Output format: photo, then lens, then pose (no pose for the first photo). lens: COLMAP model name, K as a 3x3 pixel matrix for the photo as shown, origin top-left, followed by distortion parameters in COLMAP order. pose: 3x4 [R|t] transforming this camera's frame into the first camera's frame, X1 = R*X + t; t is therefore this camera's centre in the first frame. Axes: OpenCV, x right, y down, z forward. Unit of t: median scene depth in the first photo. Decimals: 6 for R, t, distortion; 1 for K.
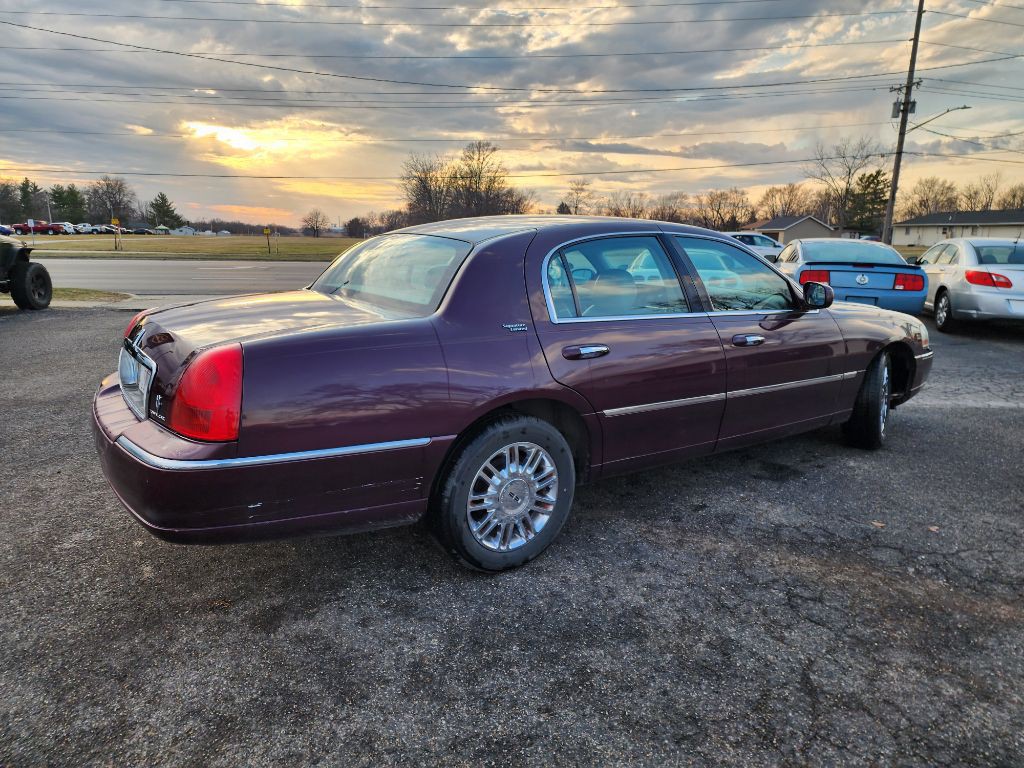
lens RADIAL K [[719.2, 0, 501.4], [0, 719.2, 387.6], [0, 0, 1]] dist [0.076165, -0.070354]
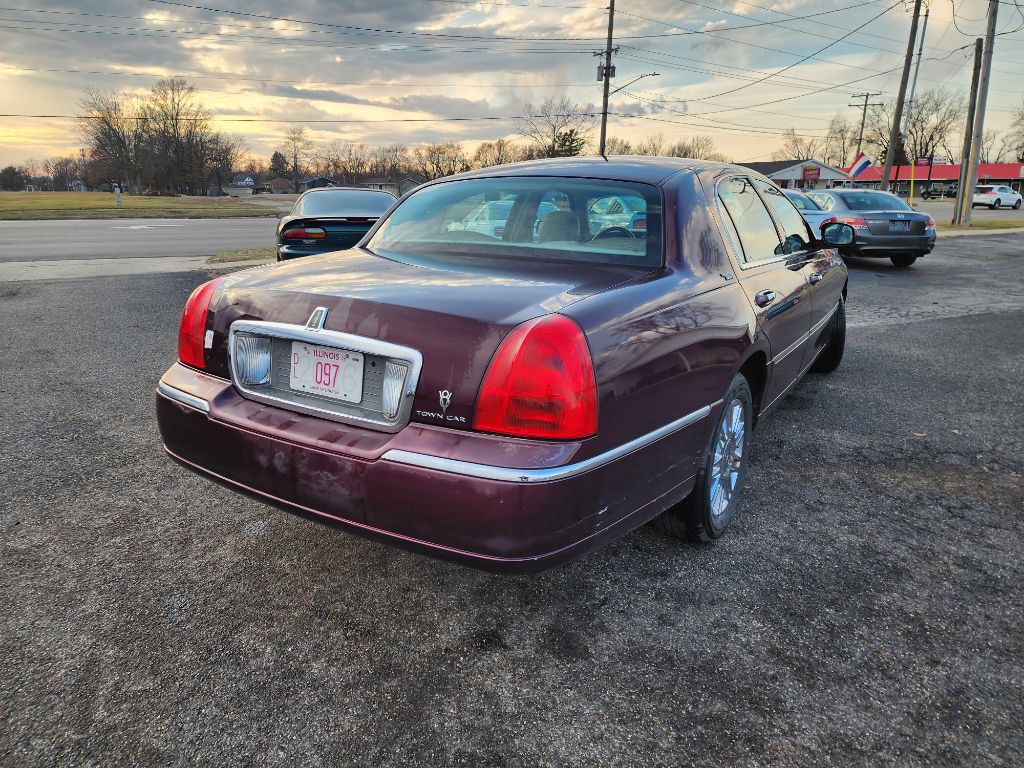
lens RADIAL K [[719.2, 0, 501.4], [0, 719.2, 387.6], [0, 0, 1]] dist [0.076165, -0.070354]
pose [[0.914677, -0.111183, 0.388593, -0.047225], [0.087995, 0.993138, 0.077030, -0.003002], [-0.394491, -0.036264, 0.918184, 0.019274]]
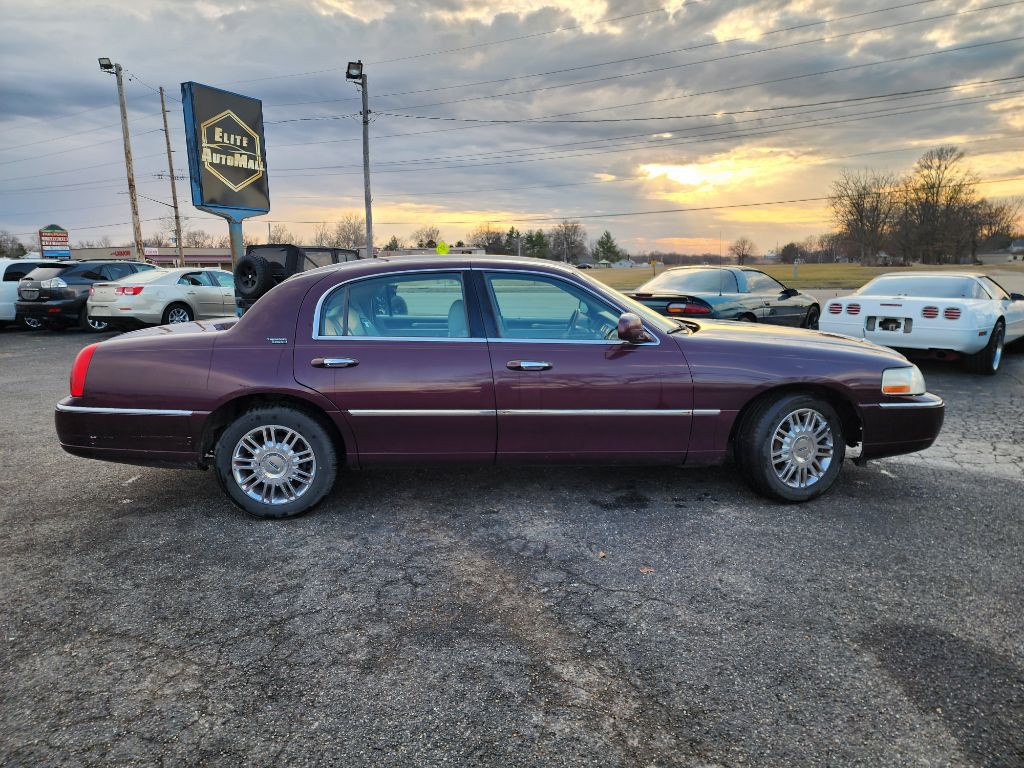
lens RADIAL K [[737.7, 0, 526.2], [0, 737.7, 383.3], [0, 0, 1]] dist [0.071284, -0.084158]
pose [[0.805701, 0.066223, -0.588609, 0.105184], [-0.092709, 0.995582, -0.014892, -0.002261], [0.585023, 0.066567, 0.808280, 0.010875]]
